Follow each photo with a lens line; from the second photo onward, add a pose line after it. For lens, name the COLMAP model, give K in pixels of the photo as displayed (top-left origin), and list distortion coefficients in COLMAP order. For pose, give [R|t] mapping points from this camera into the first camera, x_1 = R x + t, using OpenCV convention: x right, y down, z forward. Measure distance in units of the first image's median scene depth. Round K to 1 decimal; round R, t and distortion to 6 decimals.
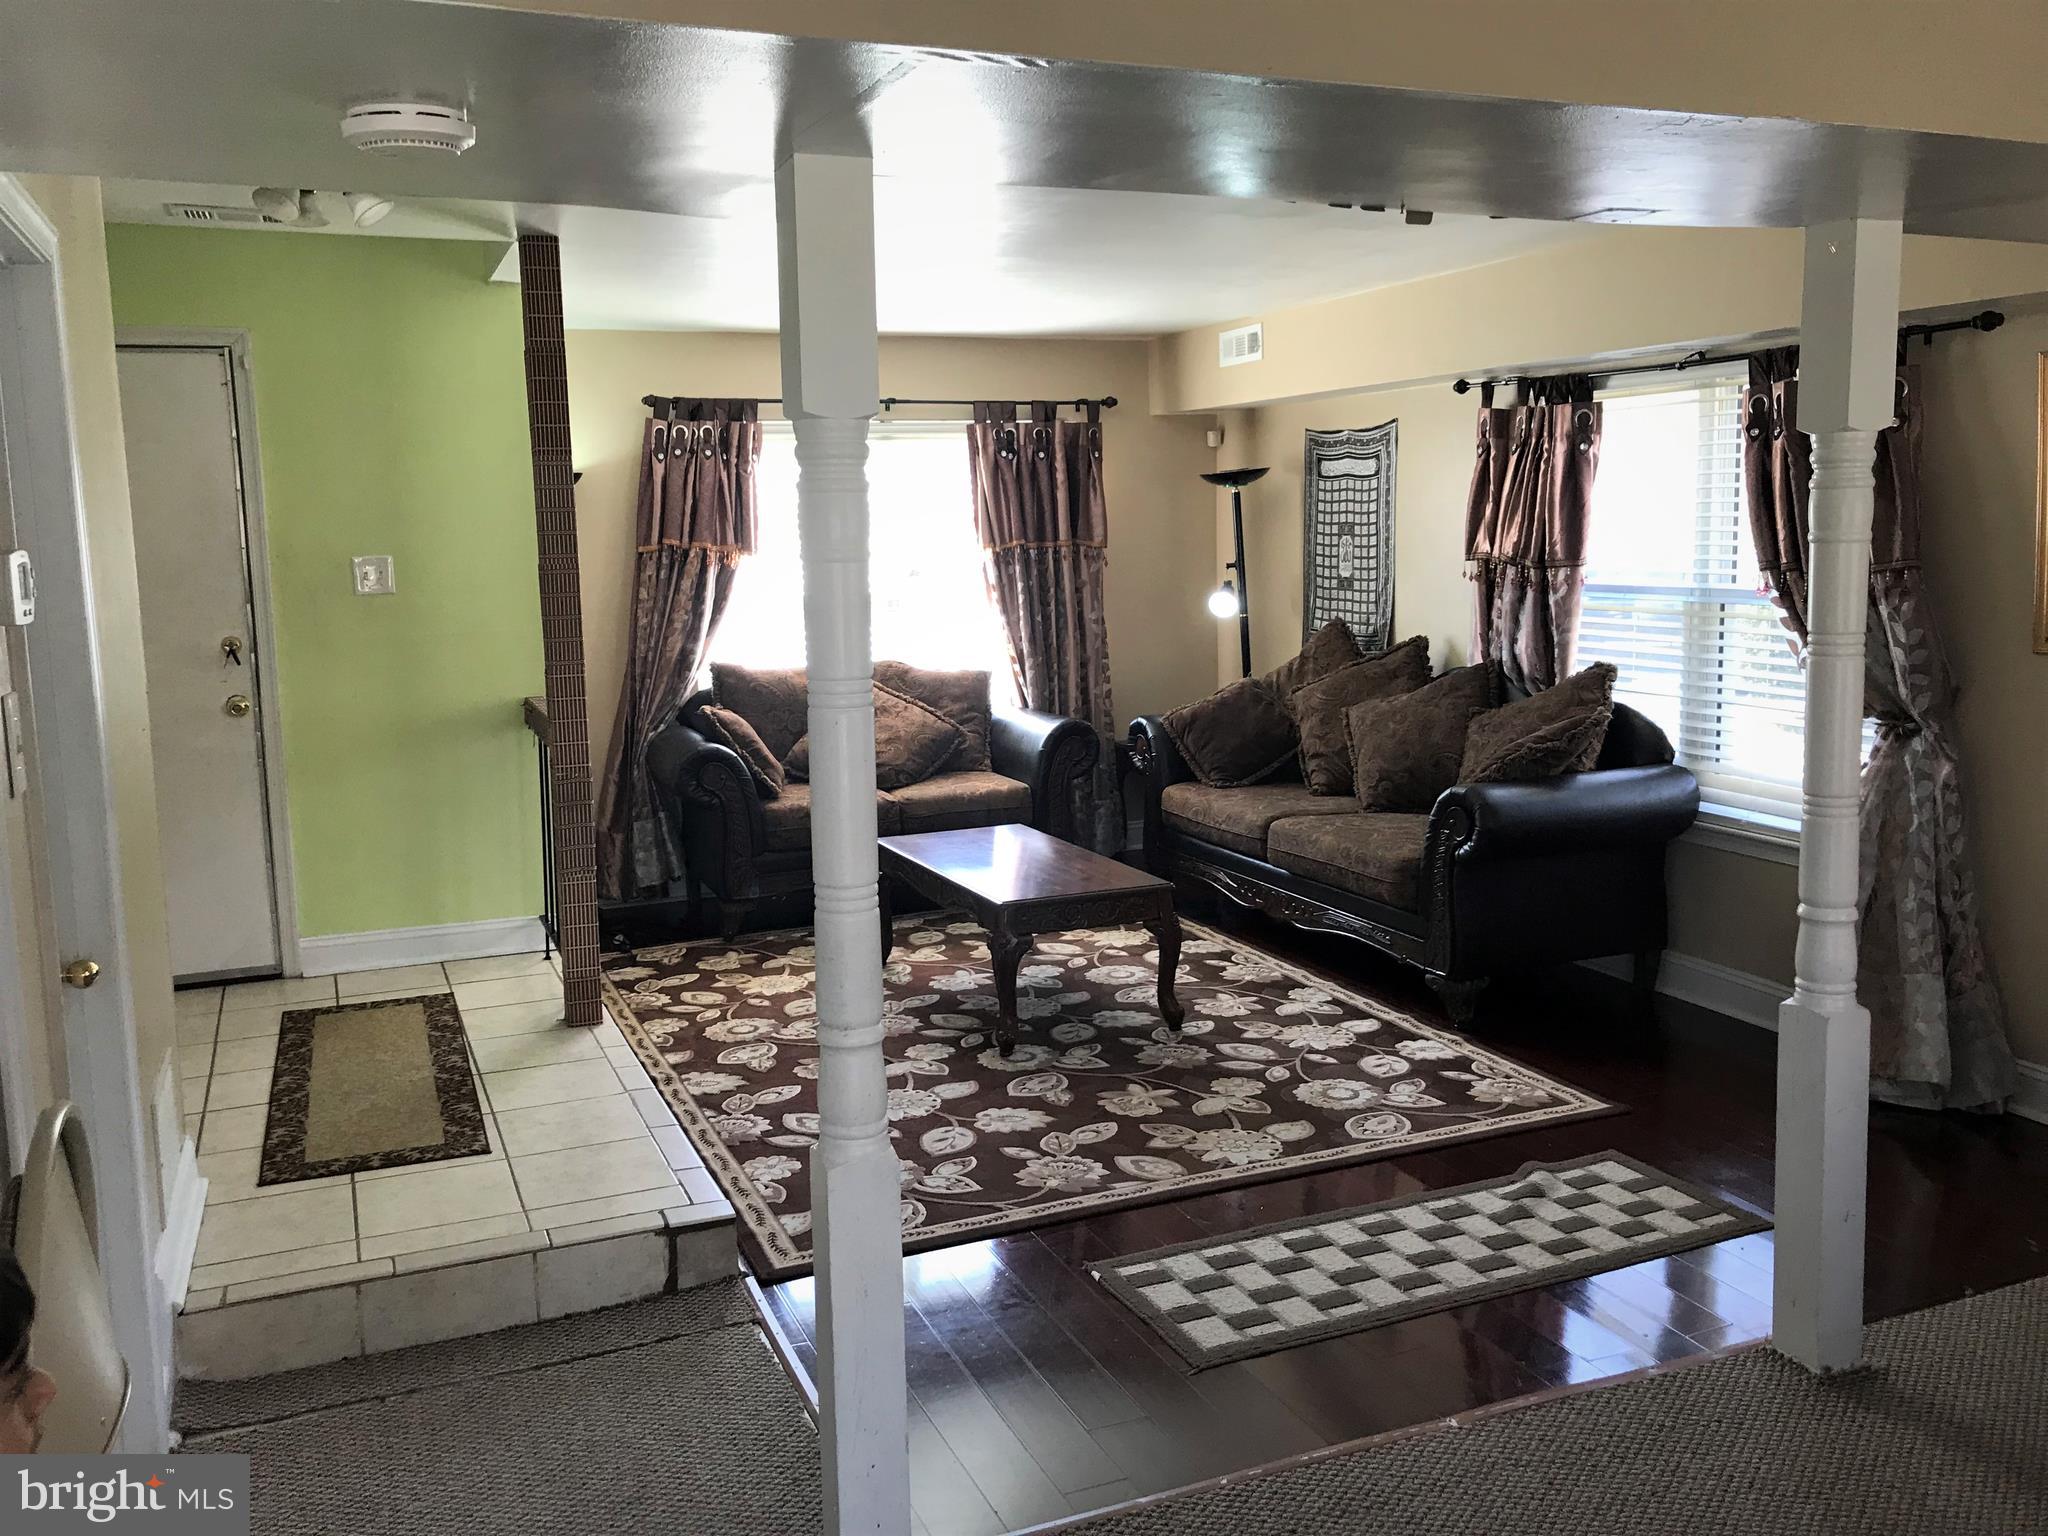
lens RADIAL K [[1690.4, 0, 1014.1], [0, 1690.4, 721.2], [0, 0, 1]] dist [0.059171, 0.043741]
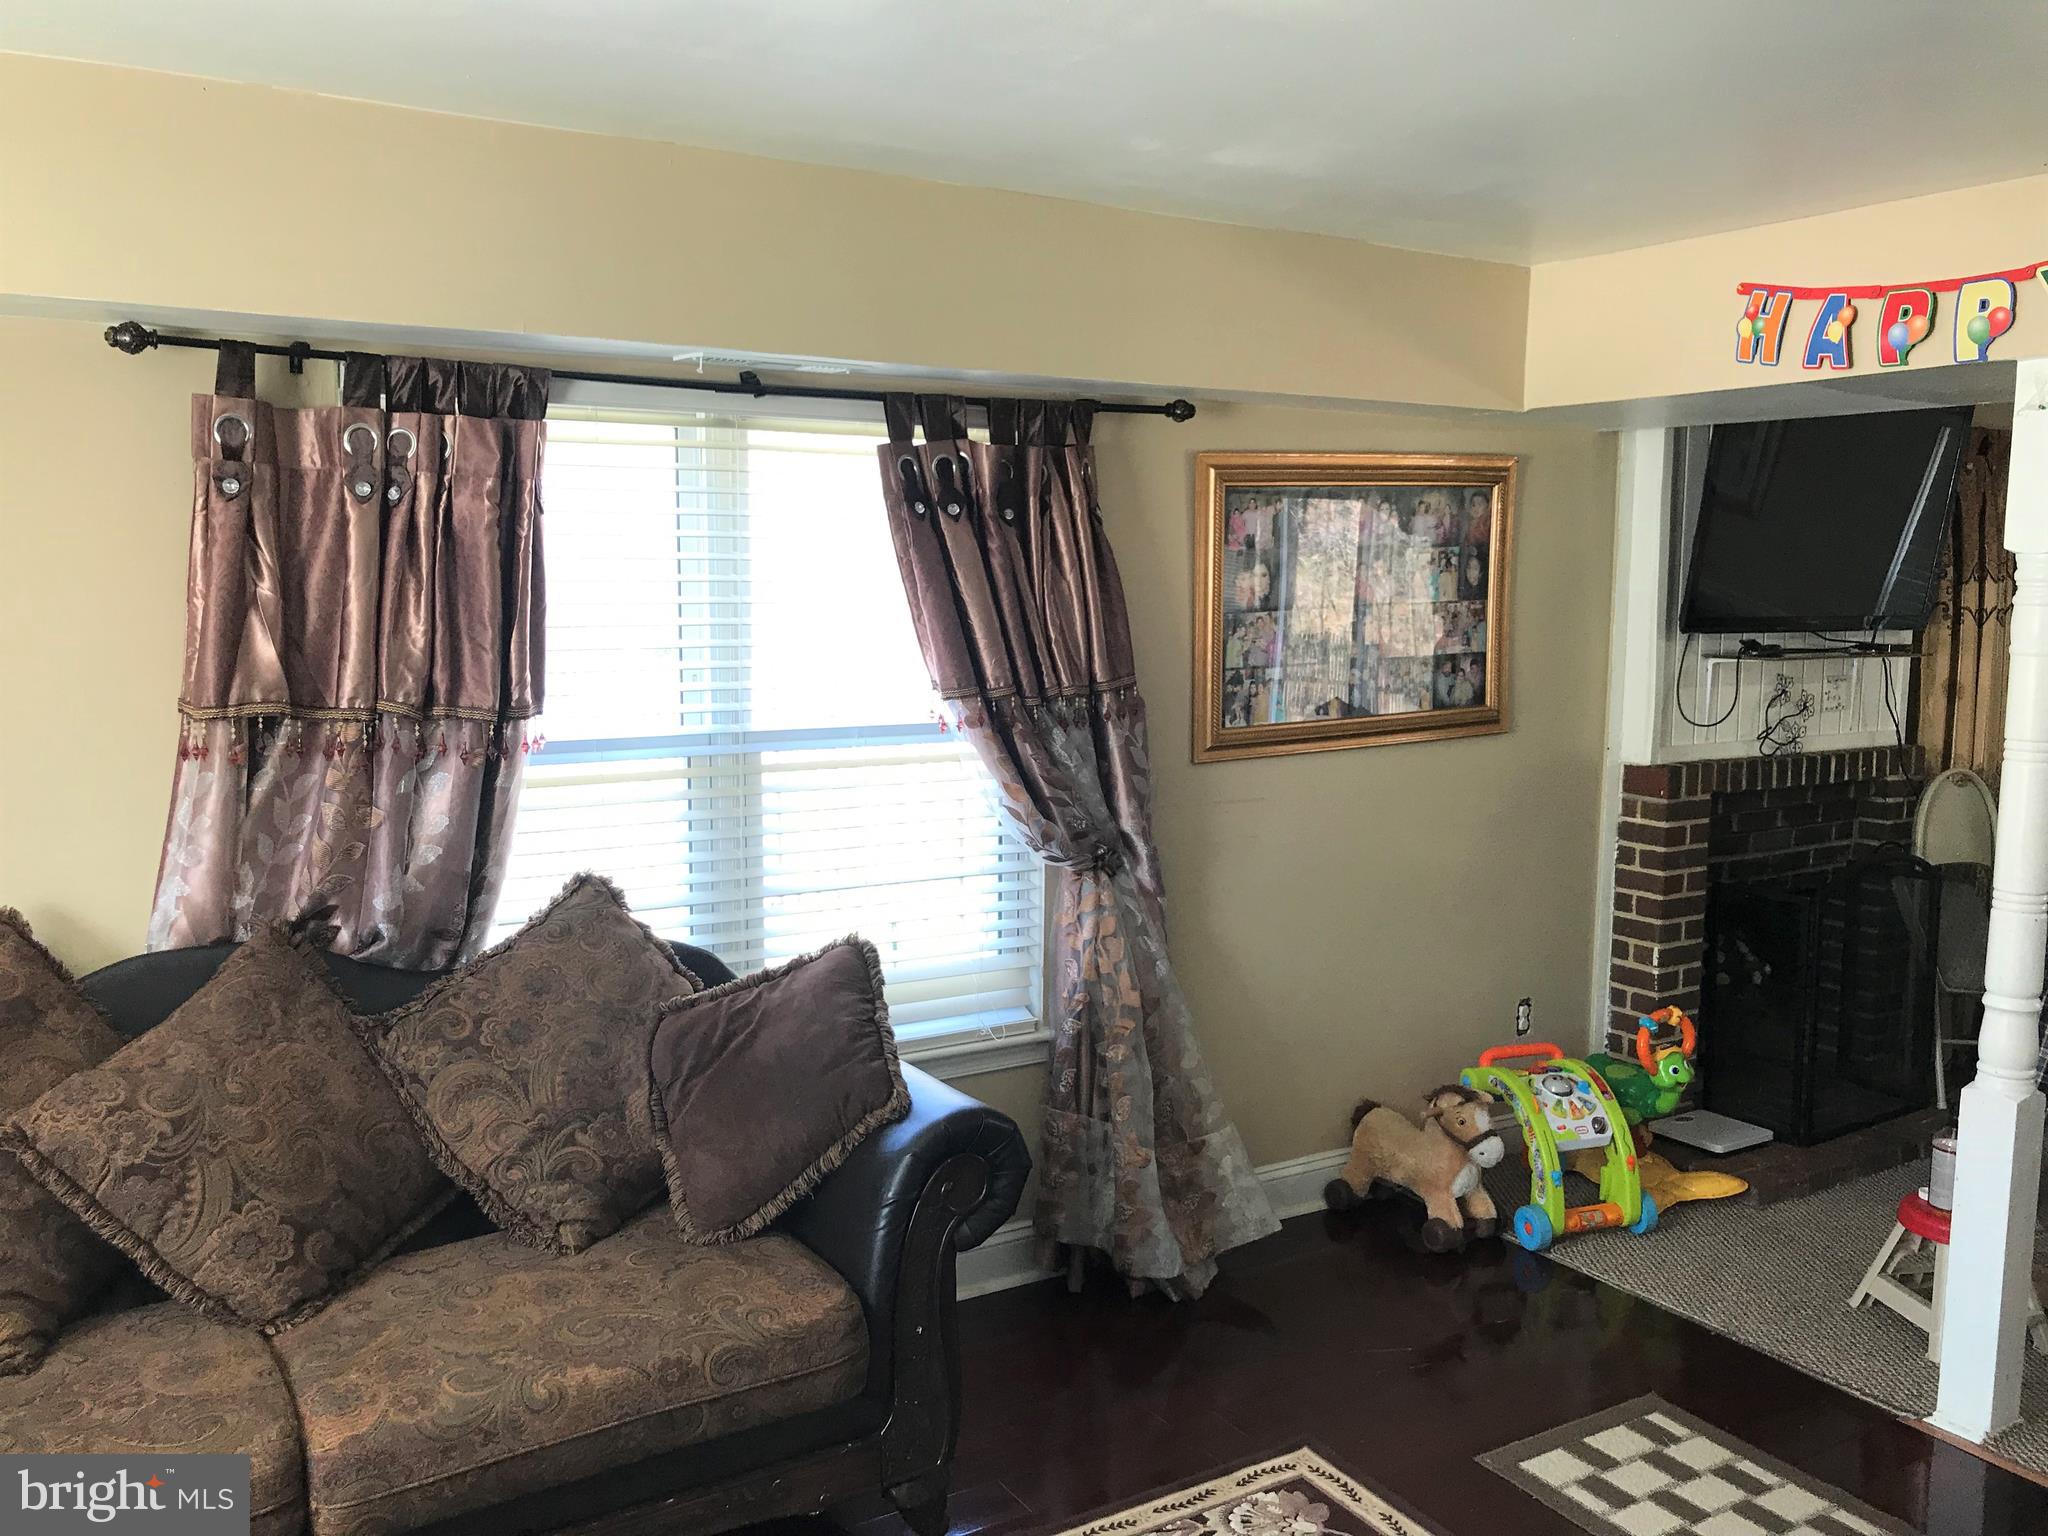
lens RADIAL K [[1697.8, 0, 1016.9], [0, 1697.8, 738.3], [0, 0, 1]] dist [-0.000868, 0.015647]
pose [[-0.152386, -0.079066, 0.985153, -0.198597], [0.119258, 0.988040, 0.097744, -0.097362], [-0.981099, 0.132382, -0.141135, 0.760921]]
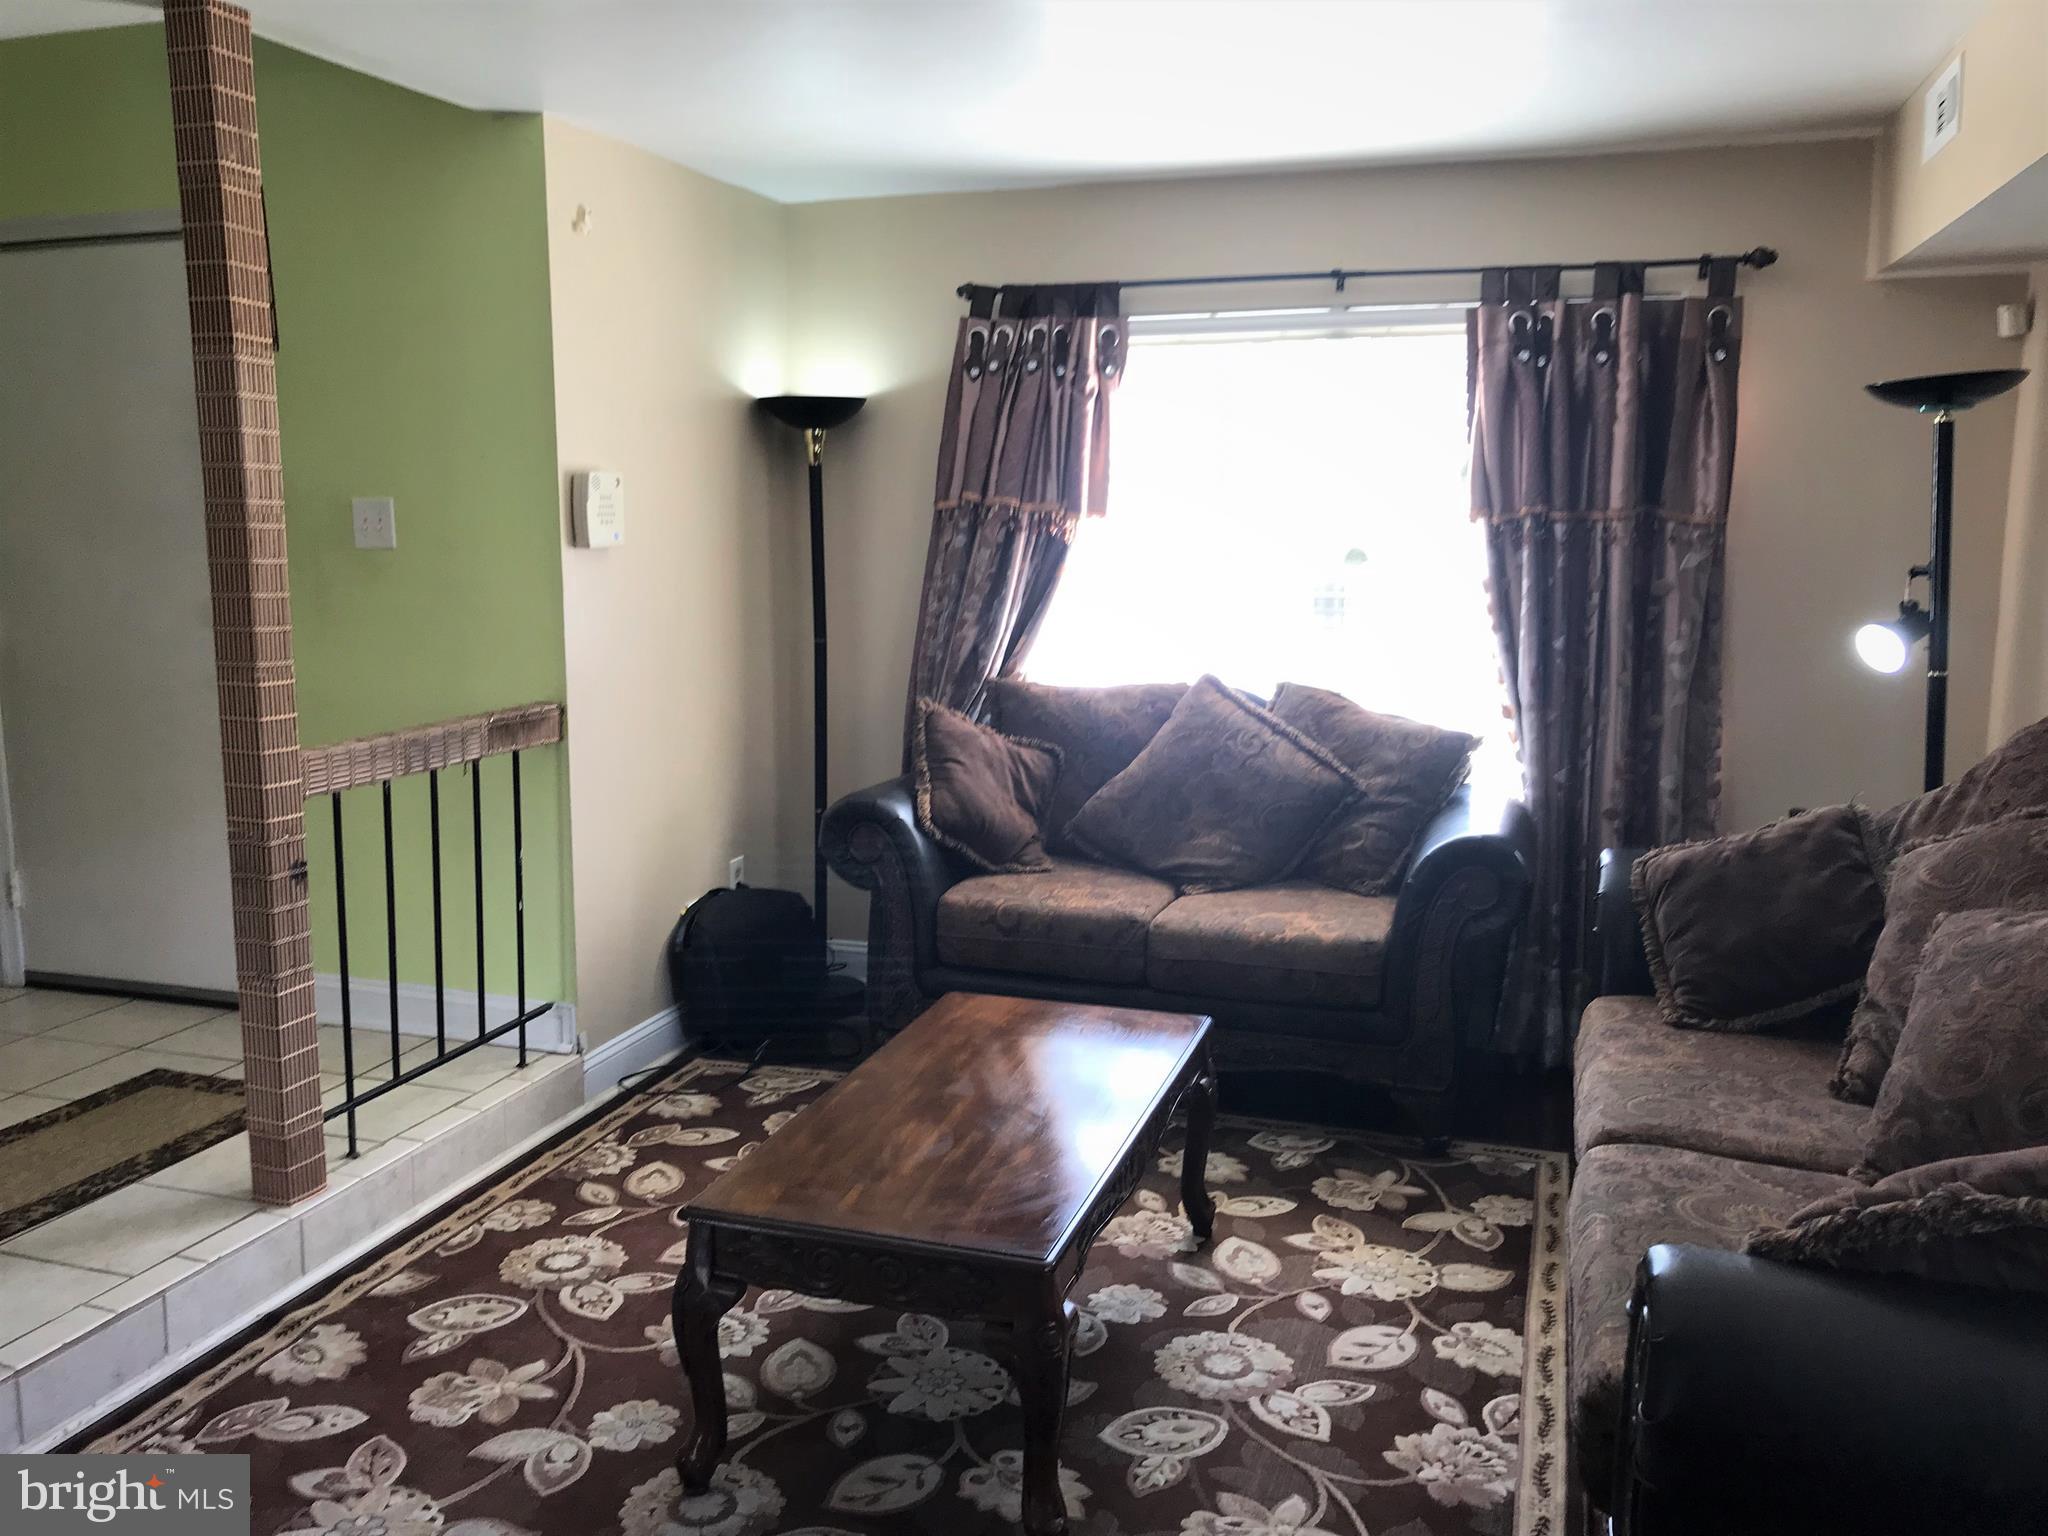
lens RADIAL K [[1697.8, 0, 1016.9], [0, 1697.8, 738.3], [0, 0, 1]] dist [-0.000868, 0.015647]
pose [[0.754443, 0.117069, -0.645841, 0.273172], [-0.096105, 0.993063, 0.067742, -0.055194], [0.649292, 0.010961, 0.760460, 0.481161]]
